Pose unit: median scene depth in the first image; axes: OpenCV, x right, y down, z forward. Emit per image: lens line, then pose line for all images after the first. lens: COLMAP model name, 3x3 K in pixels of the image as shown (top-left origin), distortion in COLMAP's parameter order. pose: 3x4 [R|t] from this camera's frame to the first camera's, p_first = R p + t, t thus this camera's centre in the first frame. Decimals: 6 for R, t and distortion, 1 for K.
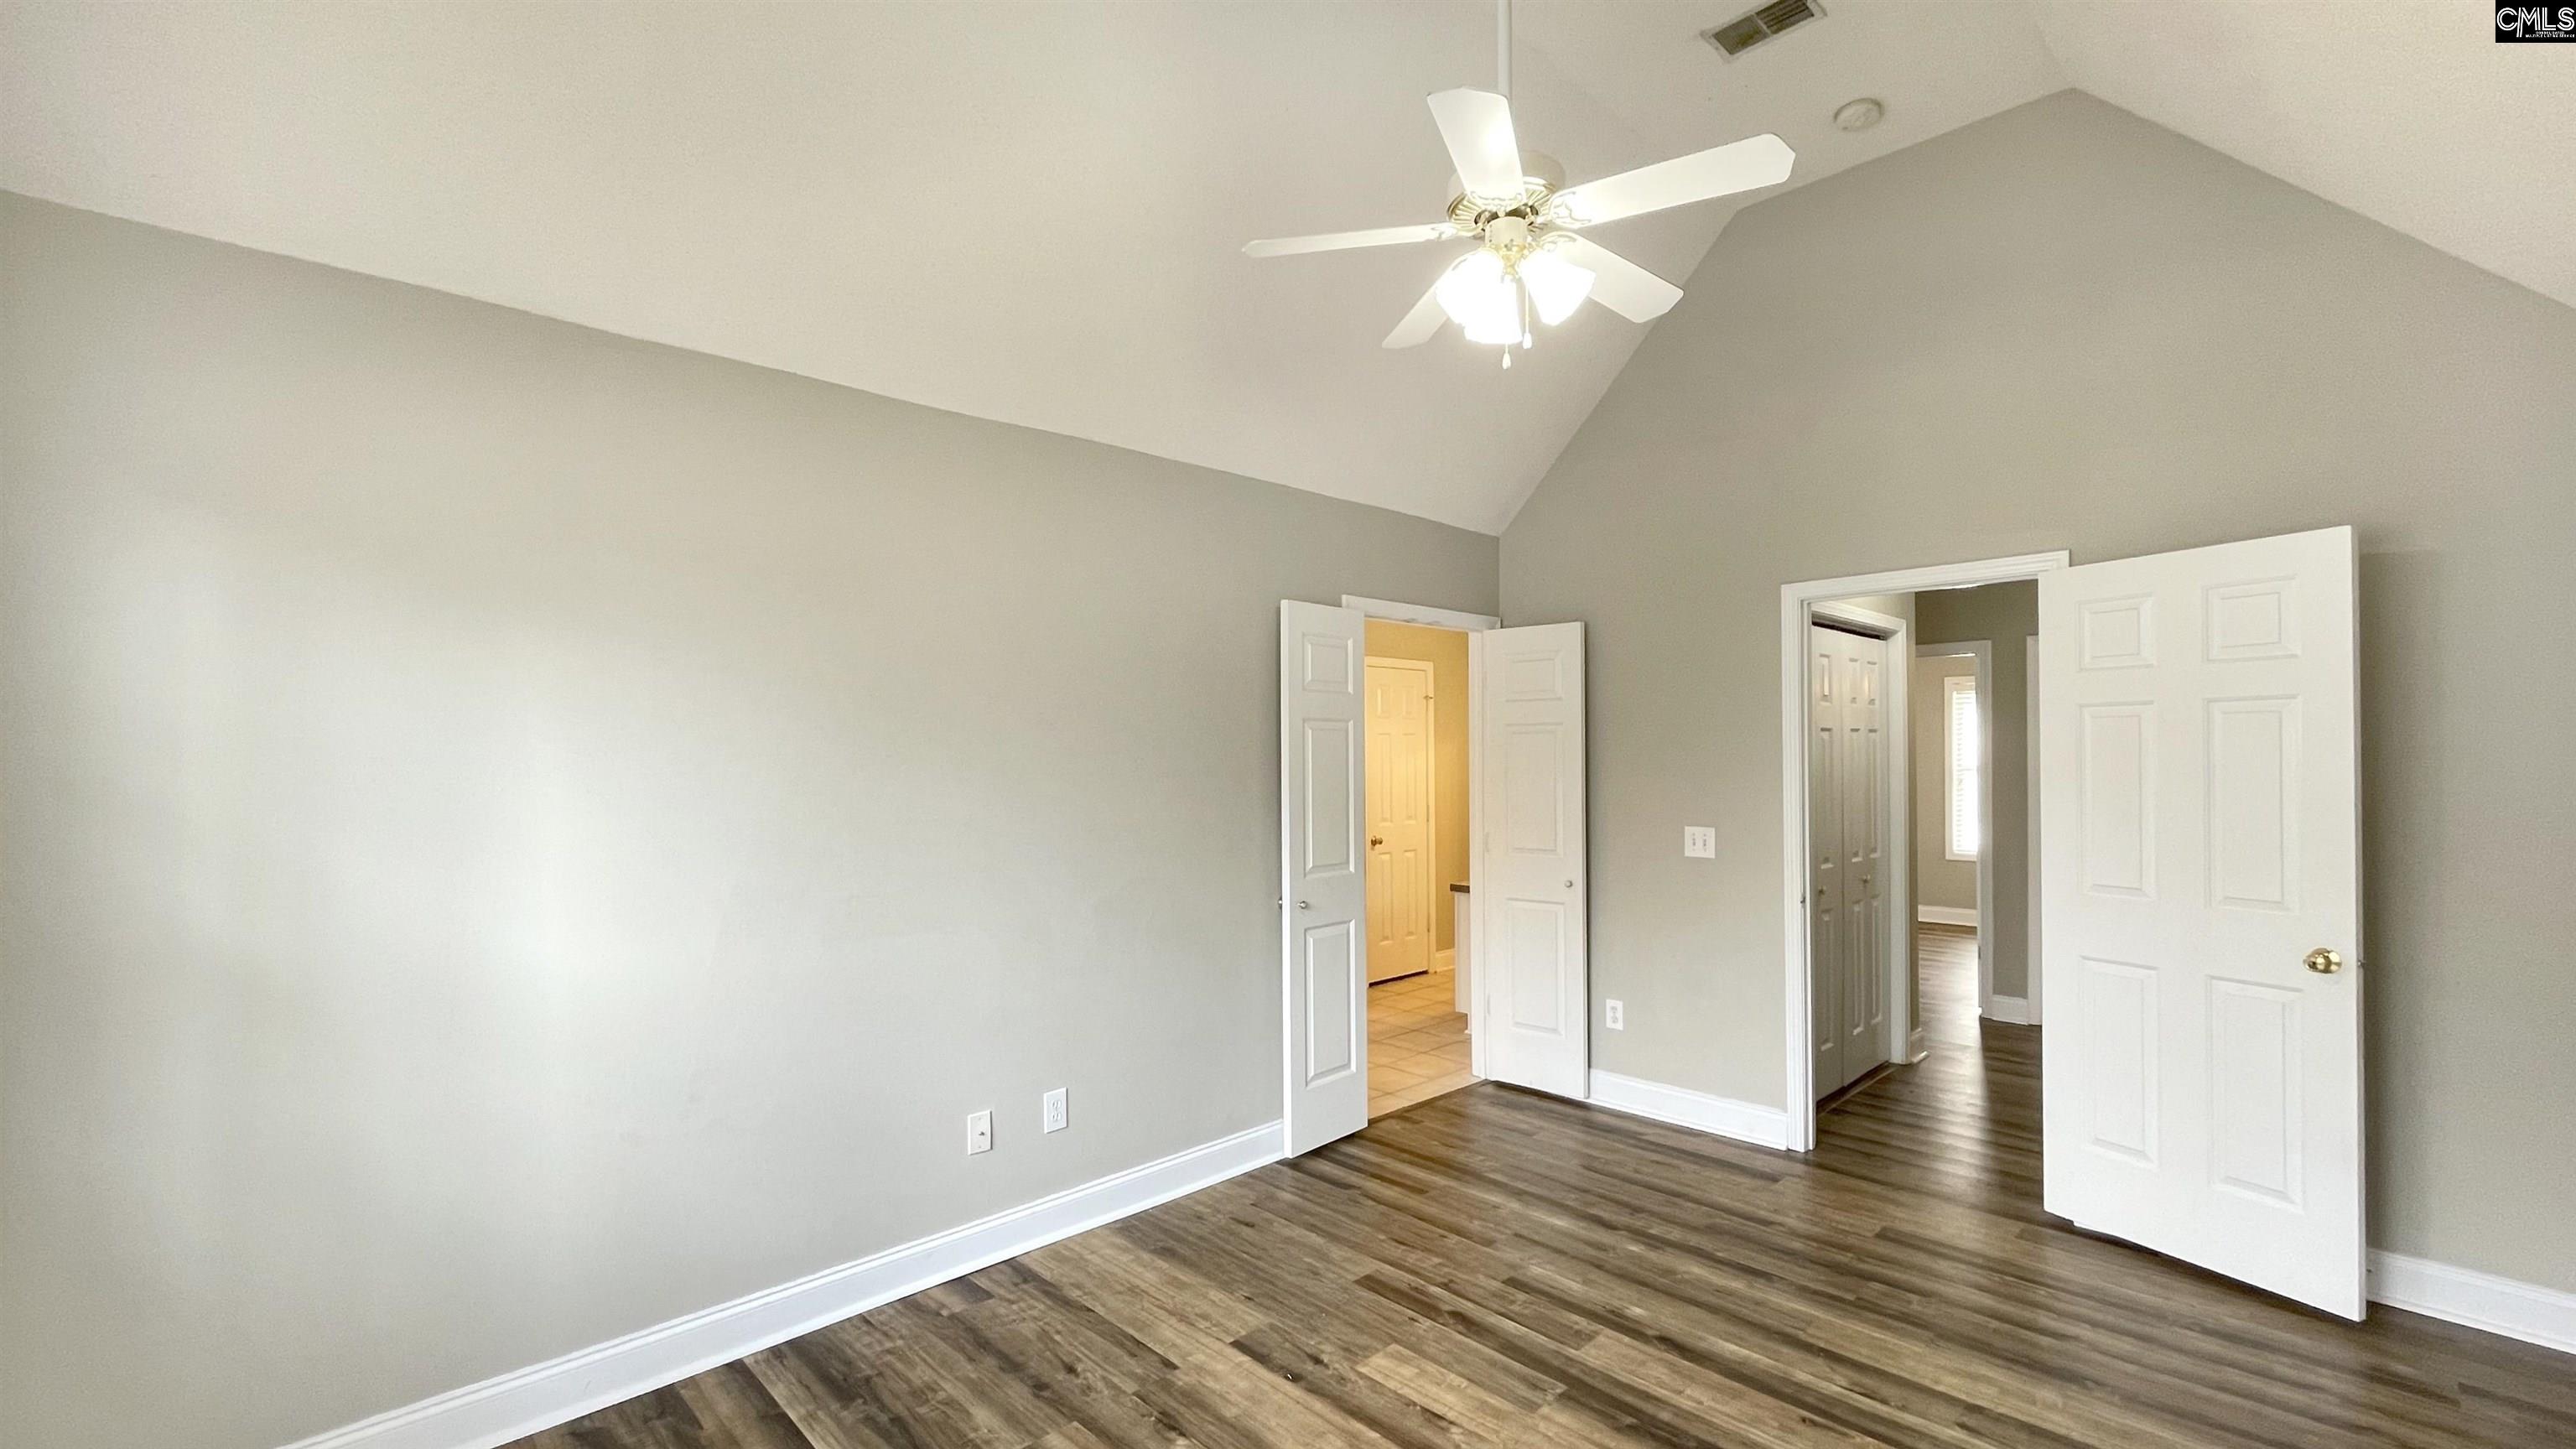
lens RADIAL K [[1080.7, 0, 1283.9], [0, 1080.7, 745.5], [0, 0, 1]] dist [-0.001282, -0.000135]
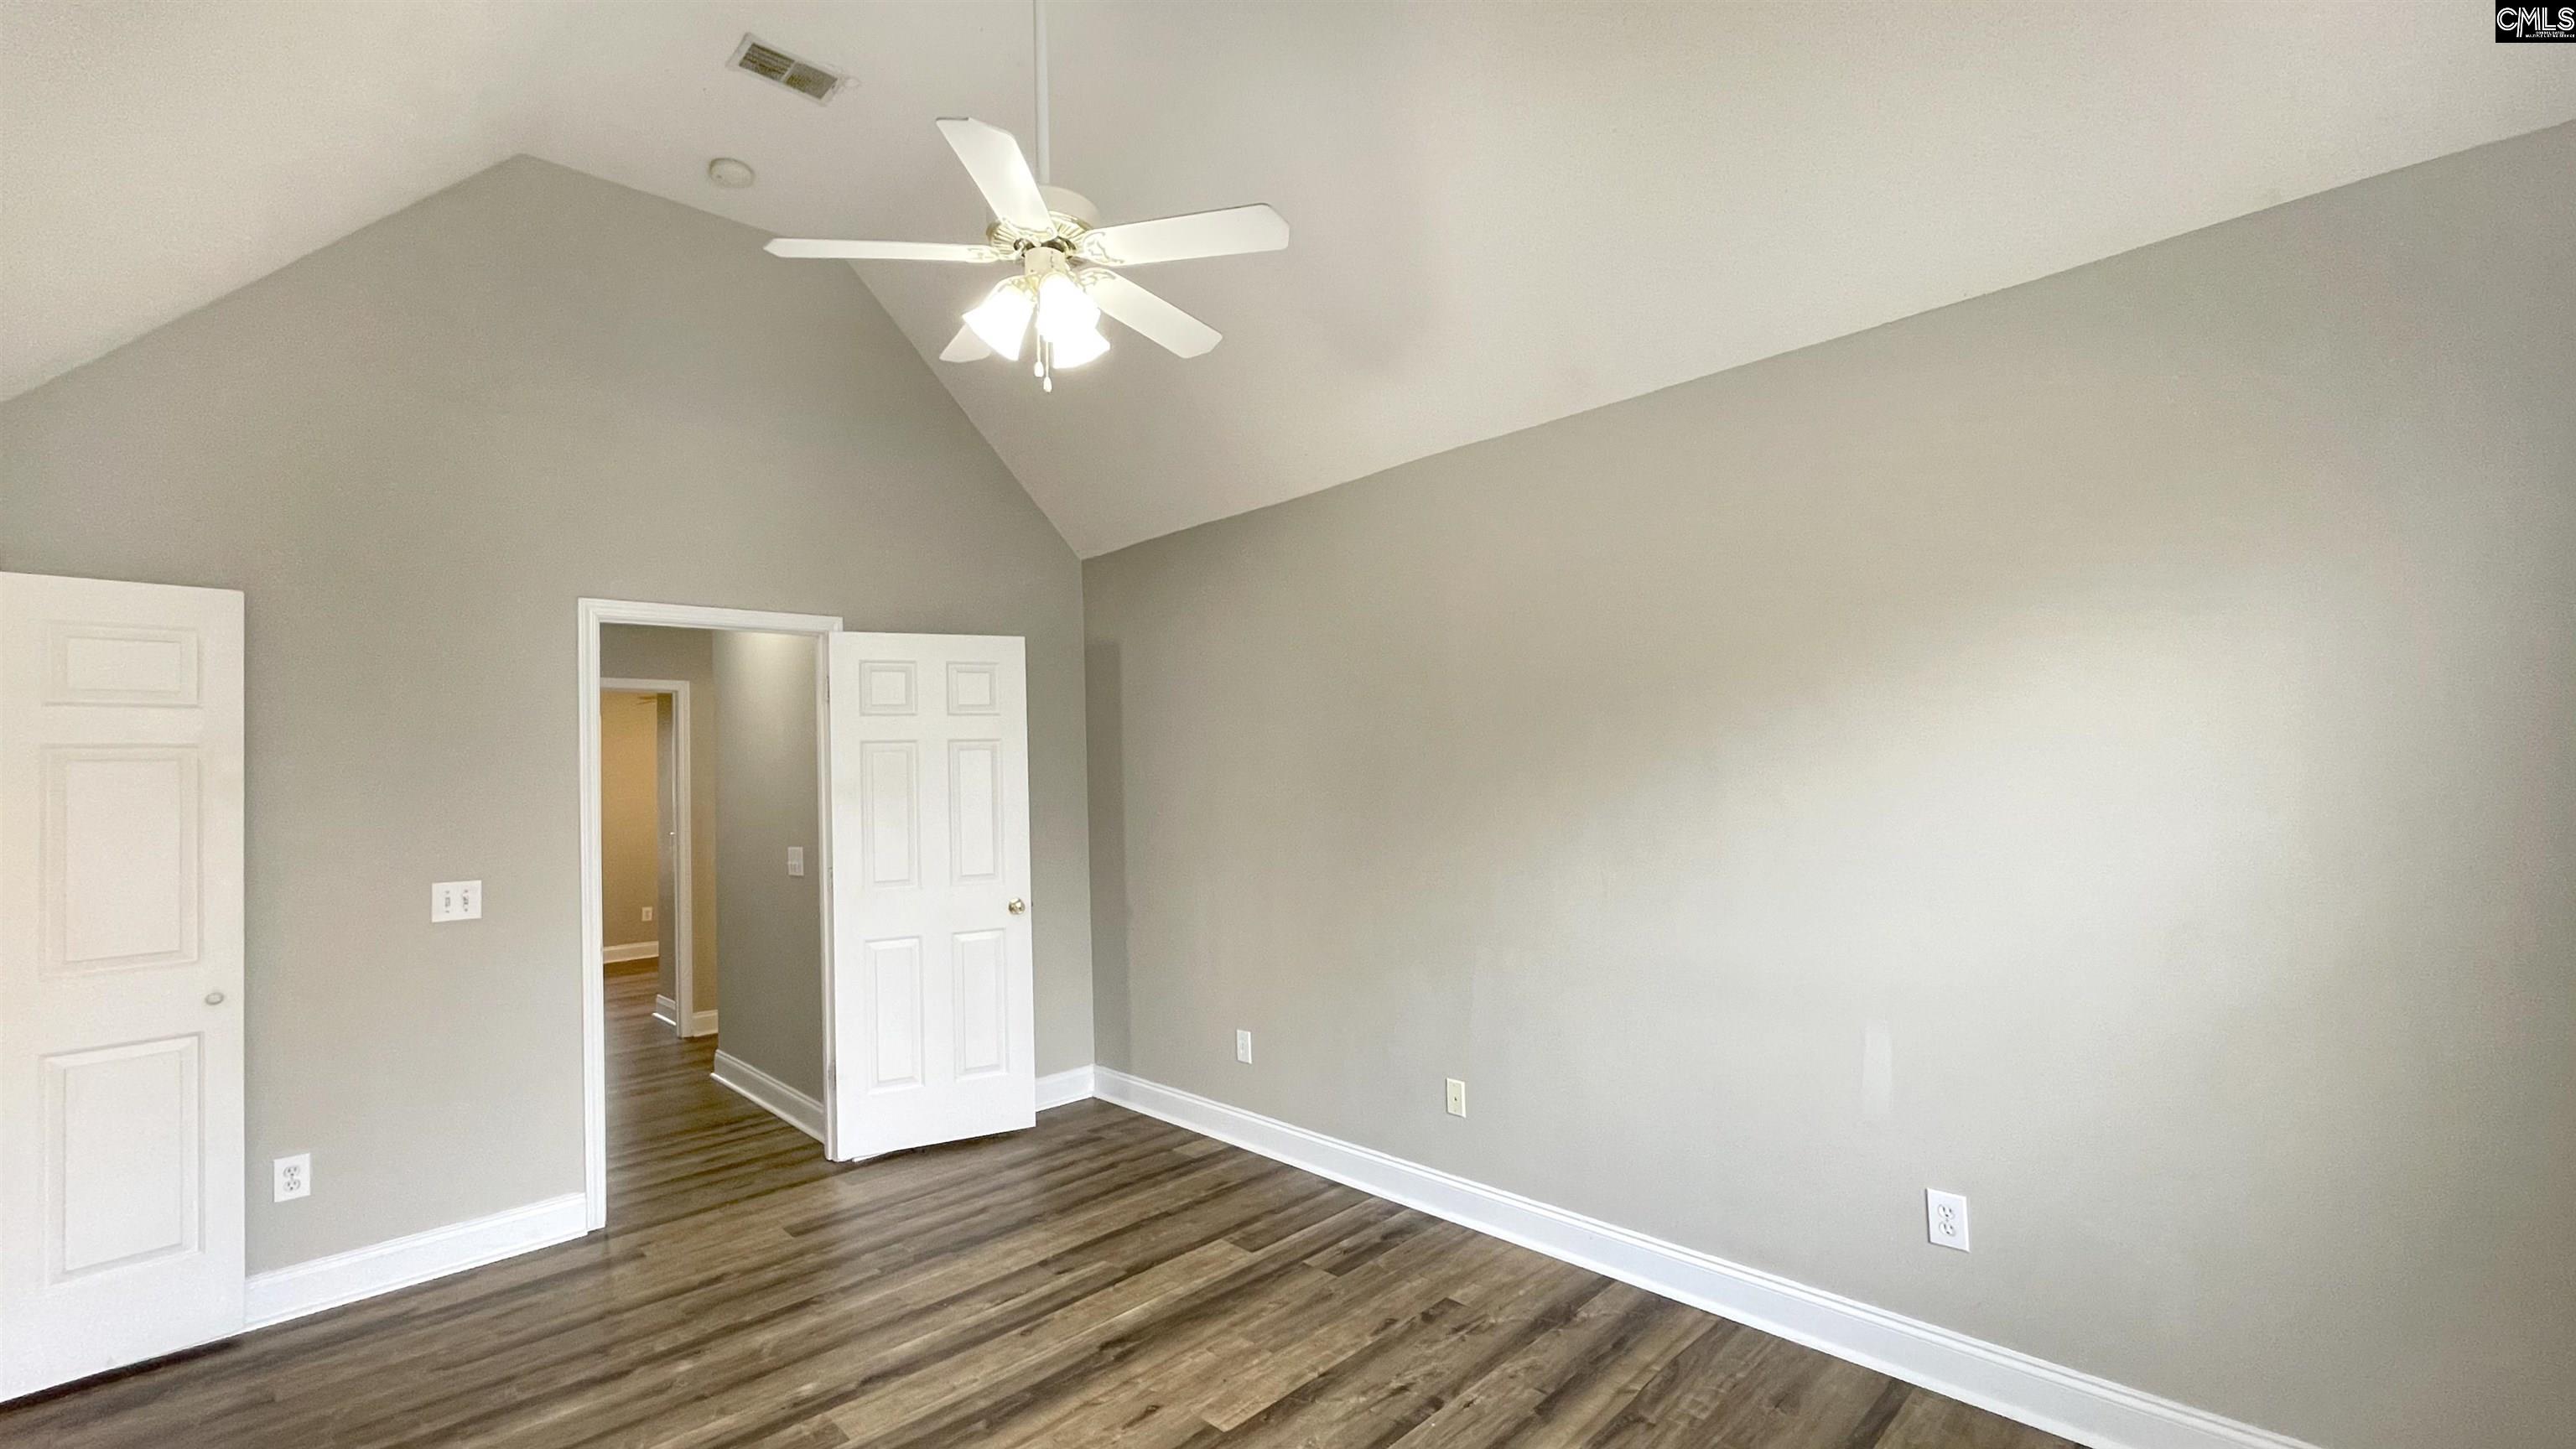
lens RADIAL K [[1080.7, 0, 1283.9], [0, 1080.7, 745.5], [0, 0, 1]] dist [-0.001282, -0.000135]
pose [[-0.026039, 0.030714, 0.999189, -0.538717], [0.016934, 0.999398, -0.030279, 0.013300], [-0.999517, 0.016132, -0.026543, 0.539029]]
